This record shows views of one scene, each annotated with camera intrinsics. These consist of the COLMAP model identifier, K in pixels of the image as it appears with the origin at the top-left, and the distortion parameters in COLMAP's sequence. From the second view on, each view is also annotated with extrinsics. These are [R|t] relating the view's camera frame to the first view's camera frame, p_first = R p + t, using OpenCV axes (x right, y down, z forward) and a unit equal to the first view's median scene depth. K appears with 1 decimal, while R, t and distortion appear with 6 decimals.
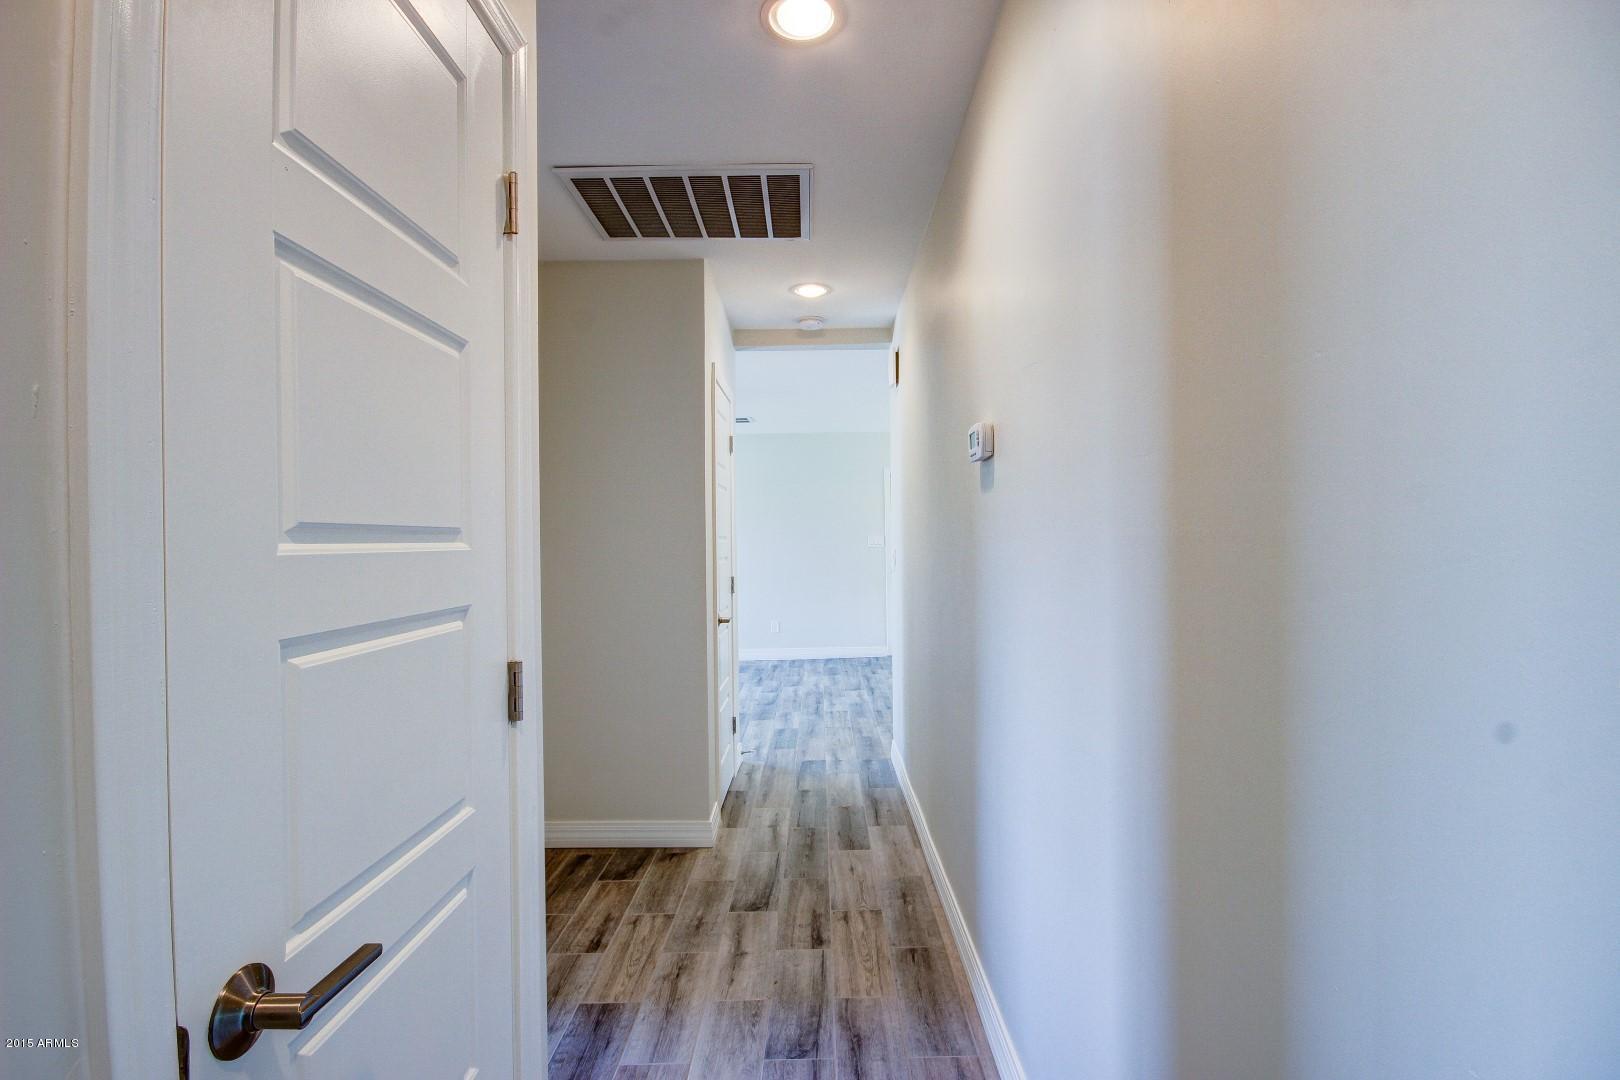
lens RADIAL K [[754.6, 0, 808.5], [0, 754.6, 541.1], [0, 0, 1]] dist [0.004958, -0.010124]
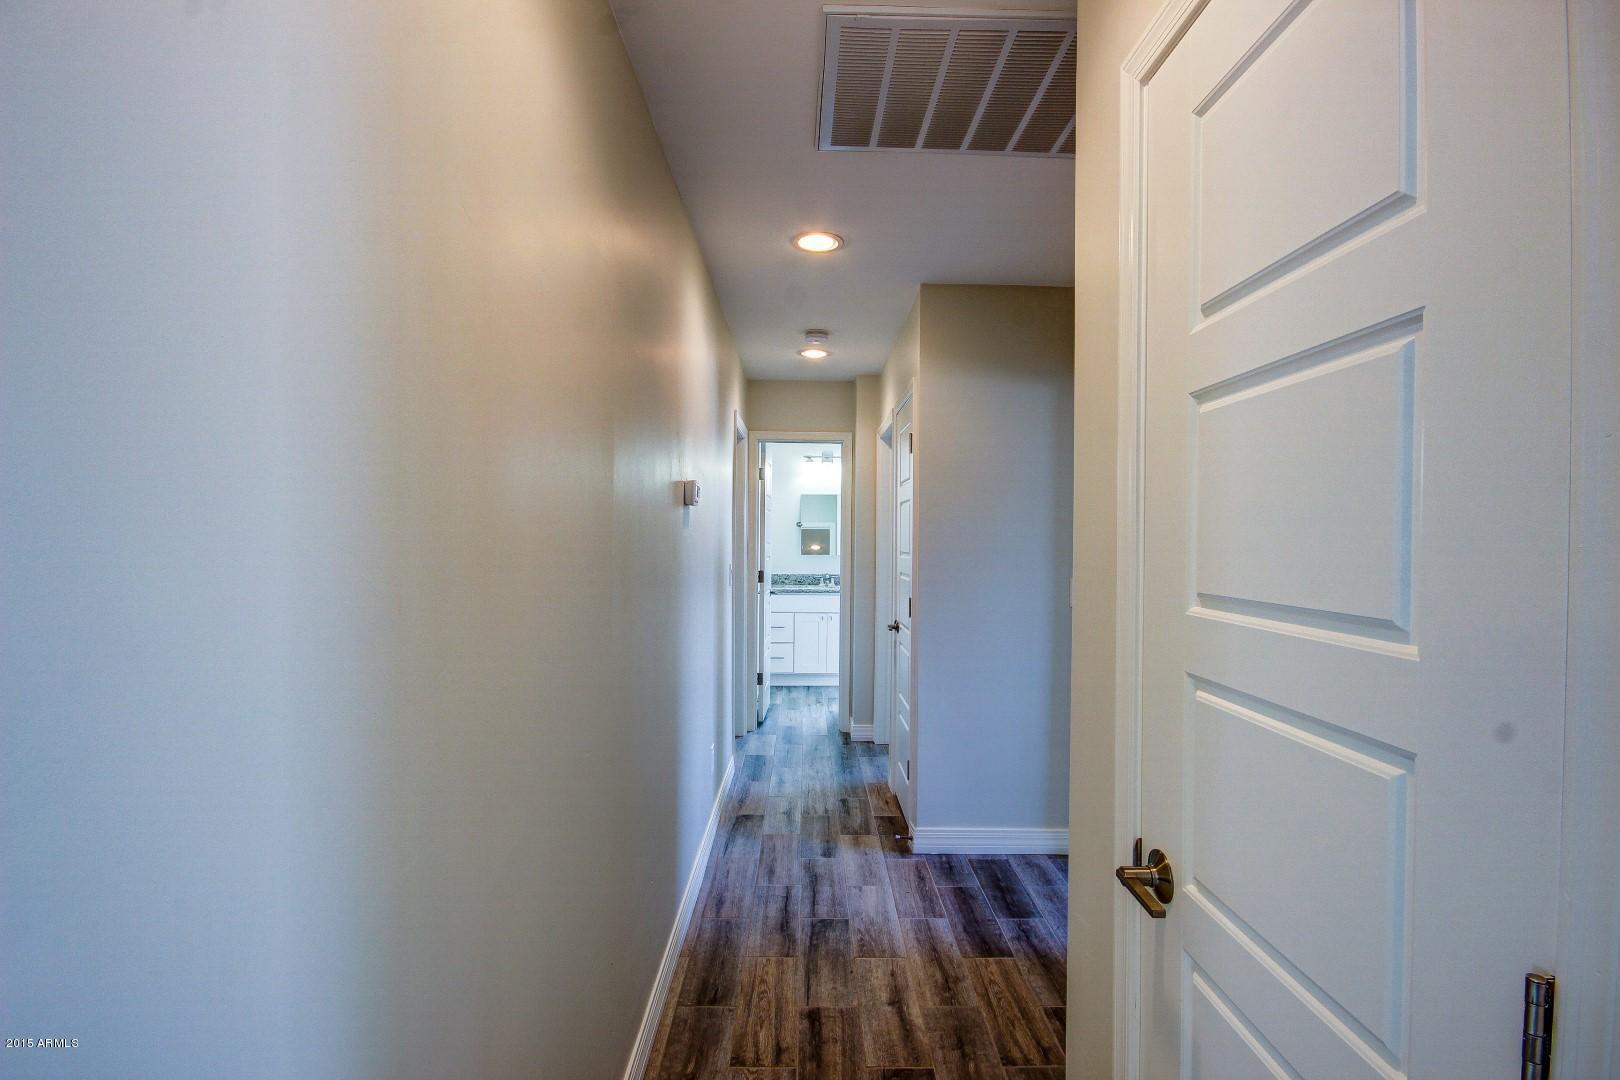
lens RADIAL K [[754.6, 0, 811.9], [0, 754.6, 538.6], [0, 0, 1]] dist [0.004958, -0.010124]
pose [[-0.999770, 0.002923, -0.021252, 0.034341], [0.002862, 0.999992, 0.002885, -0.042146], [0.021260, 0.002823, -0.999770, 2.044820]]
